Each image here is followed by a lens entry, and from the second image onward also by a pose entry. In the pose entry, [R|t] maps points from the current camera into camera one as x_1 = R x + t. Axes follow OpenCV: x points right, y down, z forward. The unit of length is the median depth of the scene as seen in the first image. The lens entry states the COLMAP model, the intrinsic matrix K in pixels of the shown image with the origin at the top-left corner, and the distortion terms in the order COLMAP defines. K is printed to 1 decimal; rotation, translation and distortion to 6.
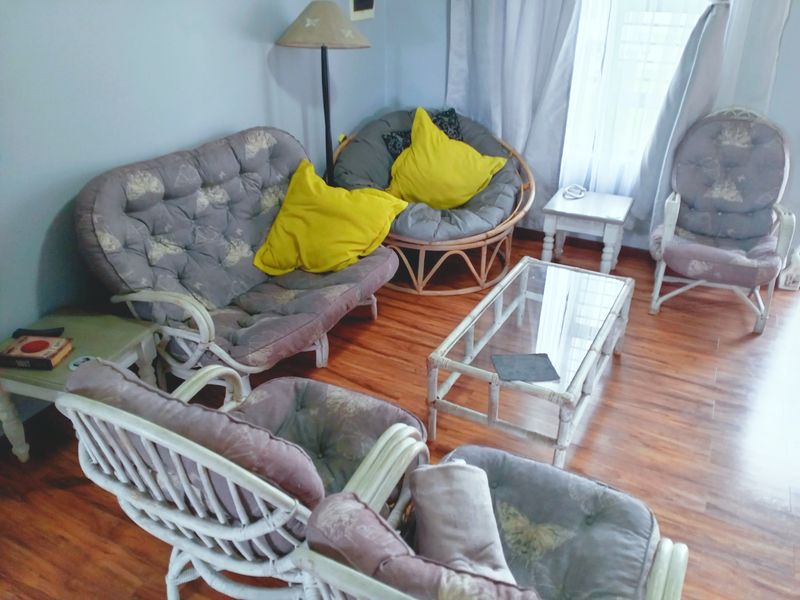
lens RADIAL K [[626.3, 0, 388.3], [0, 626.3, 295.2], [0, 0, 1]] dist [0.041992, -0.087028]
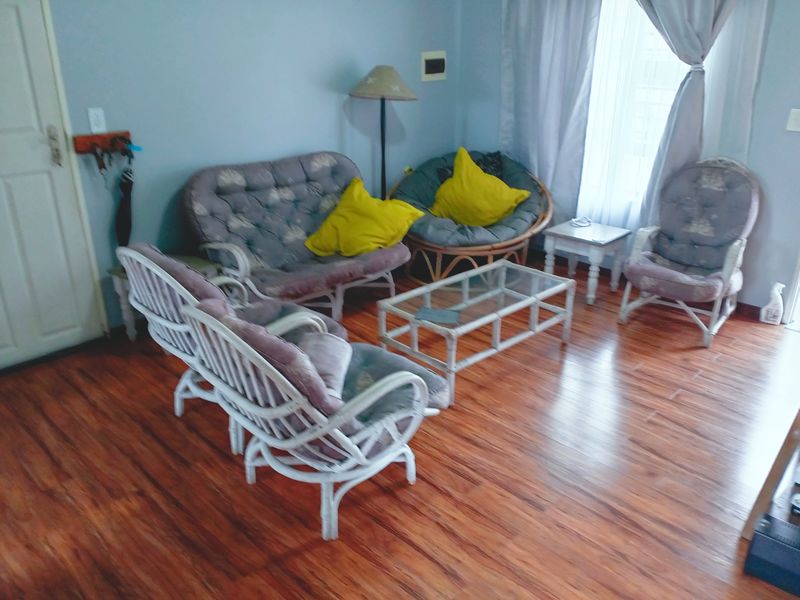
lens RADIAL K [[626.3, 0, 388.3], [0, 626.3, 295.2], [0, 0, 1]] dist [0.041992, -0.087028]
pose [[0.953598, 0.112155, -0.279414, 0.337109], [-0.137692, 0.987748, -0.073446, 0.127702], [0.267754, 0.108511, 0.957357, -0.260222]]
